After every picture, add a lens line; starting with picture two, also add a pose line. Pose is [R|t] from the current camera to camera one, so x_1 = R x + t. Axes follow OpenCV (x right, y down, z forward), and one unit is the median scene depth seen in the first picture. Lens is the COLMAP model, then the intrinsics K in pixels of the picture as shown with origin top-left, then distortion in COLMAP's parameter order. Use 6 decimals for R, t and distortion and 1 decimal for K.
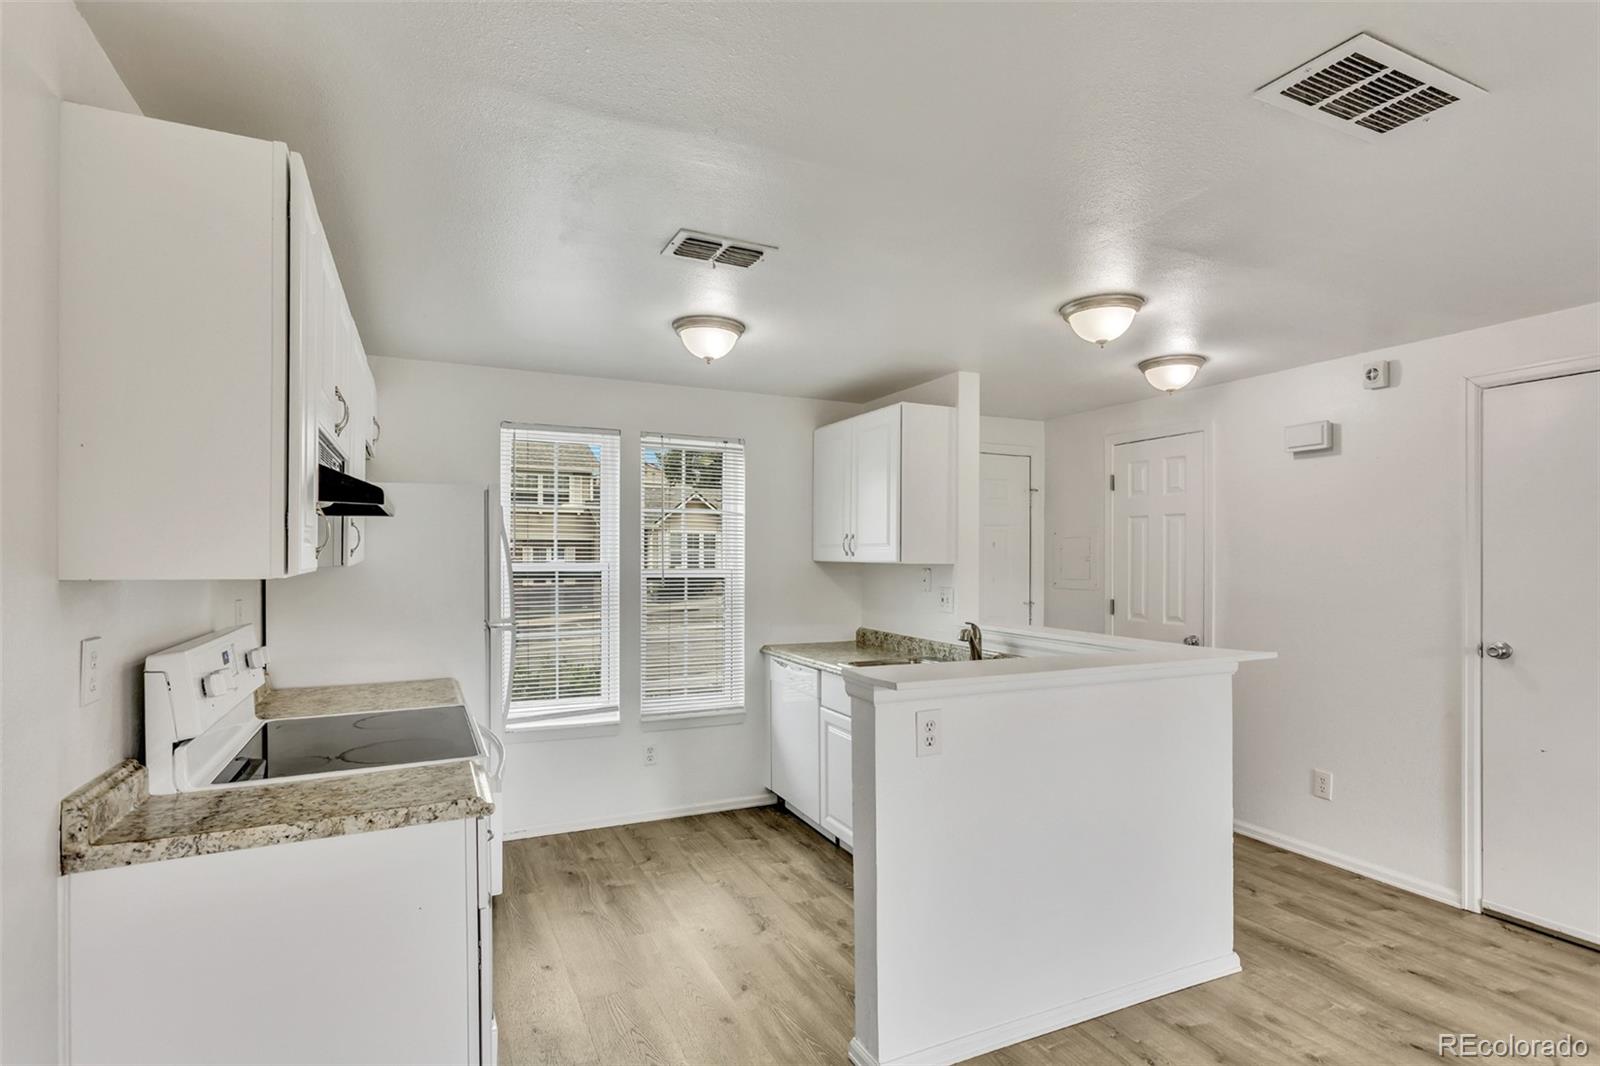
lens RADIAL K [[811.9, 0, 803.0], [0, 811.9, 548.8], [0, 0, 1]] dist [-0.013096, 0.001253]
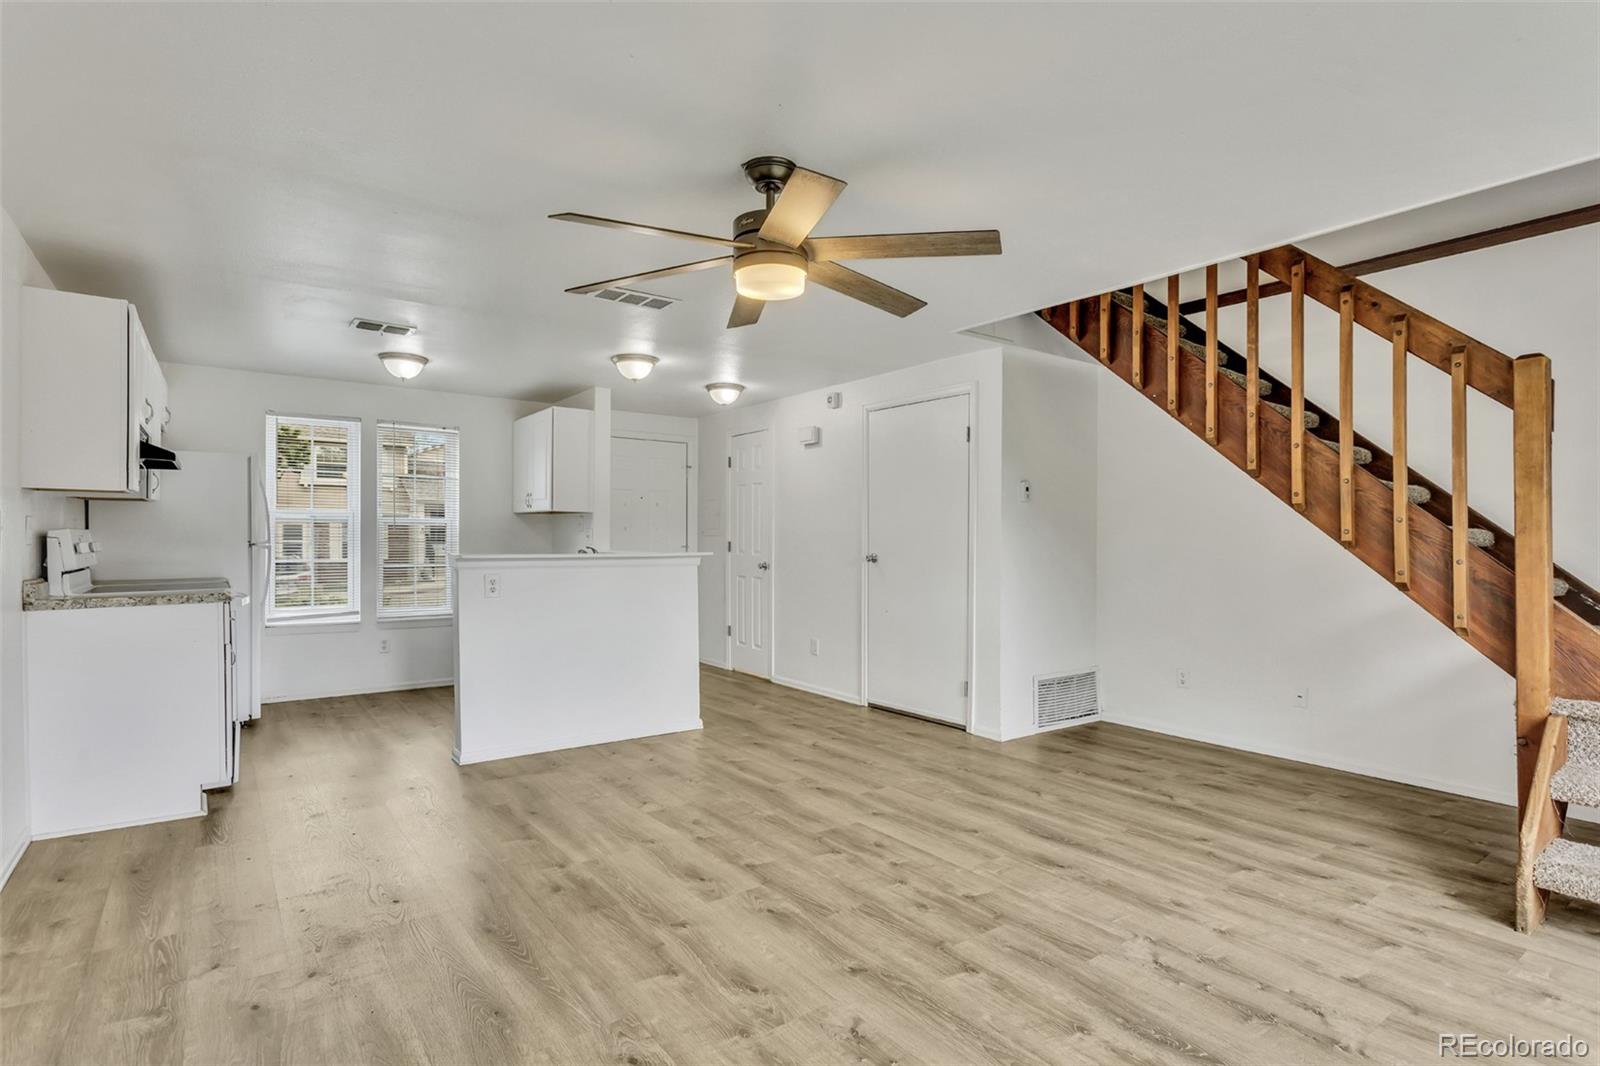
lens RADIAL K [[798.9, 0, 800.0], [0, 798.9, 533.0], [0, 0, 1]] dist [-0.001210, -0.000336]
pose [[0.981963, 0.002761, 0.189053, 0.276774], [-0.003792, 0.999980, 0.005089, 0.047177], [-0.189035, -0.005714, 0.981954, -0.545321]]
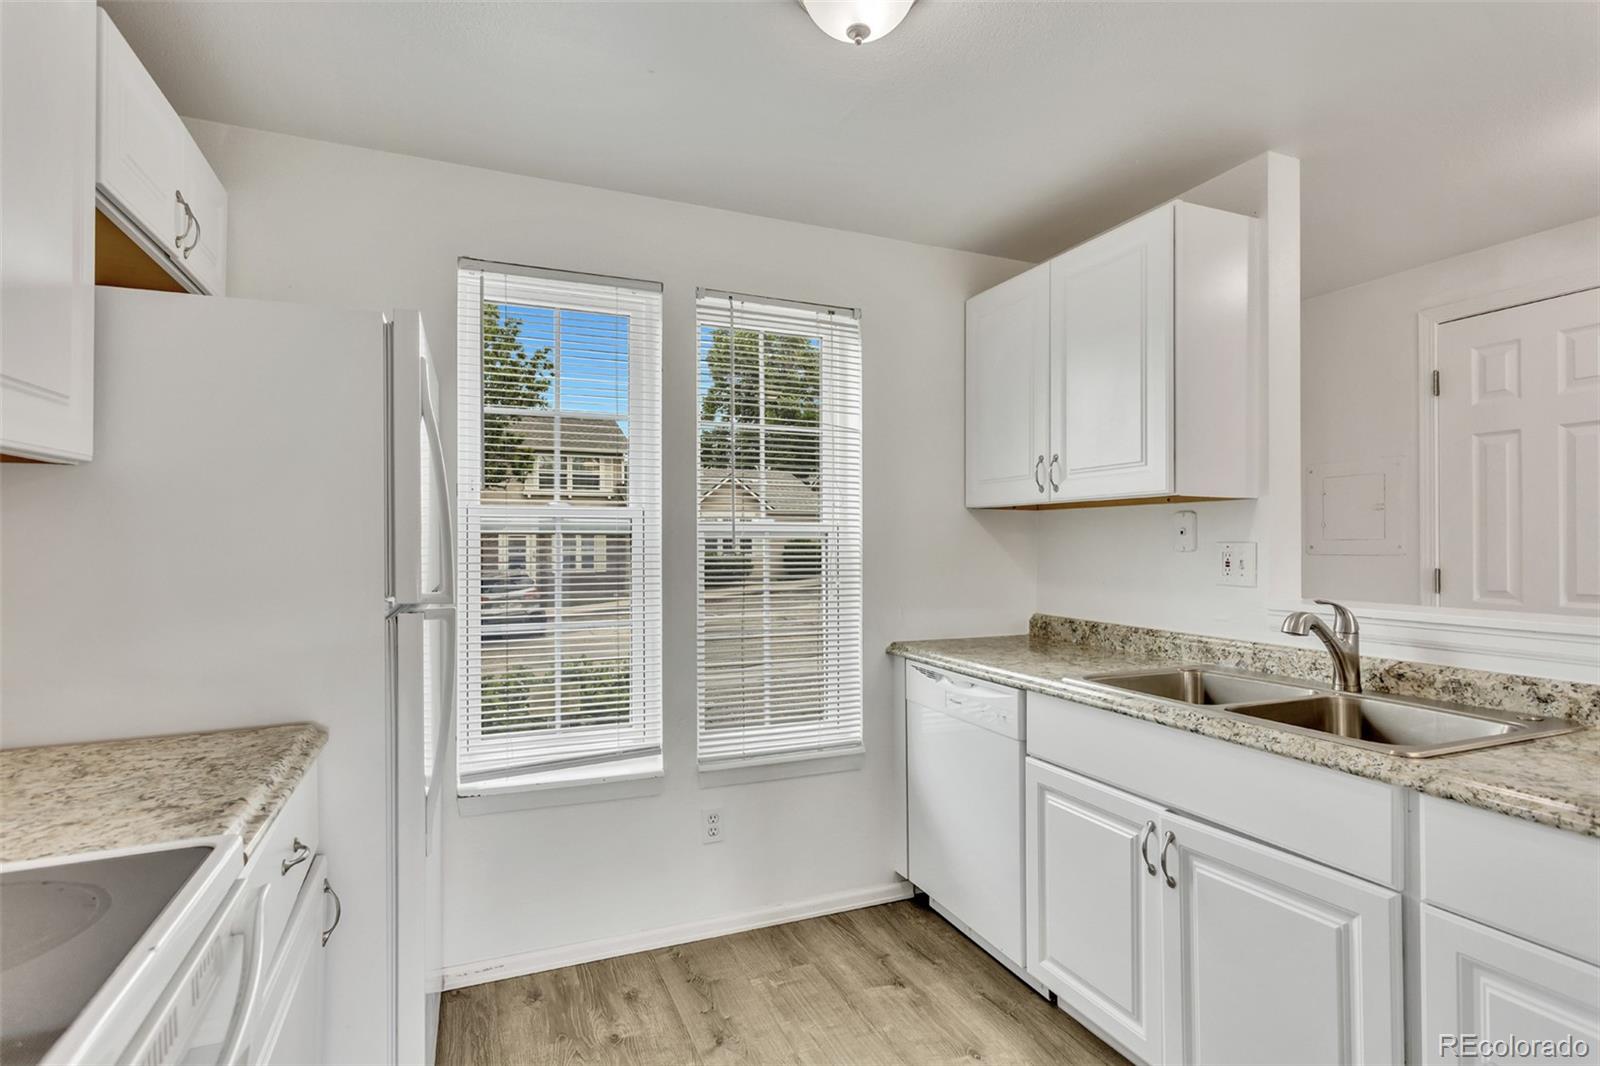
lens RADIAL K [[814.8, 0, 800.0], [0, 814.8, 533.0], [0, 0, 1]] dist [0.000107, -0.000036]
pose [[0.999226, -0.005069, -0.039001, -0.103650], [0.004858, 0.999973, -0.005507, 0.042386], [0.039028, 0.005313, 0.999224, 0.415108]]
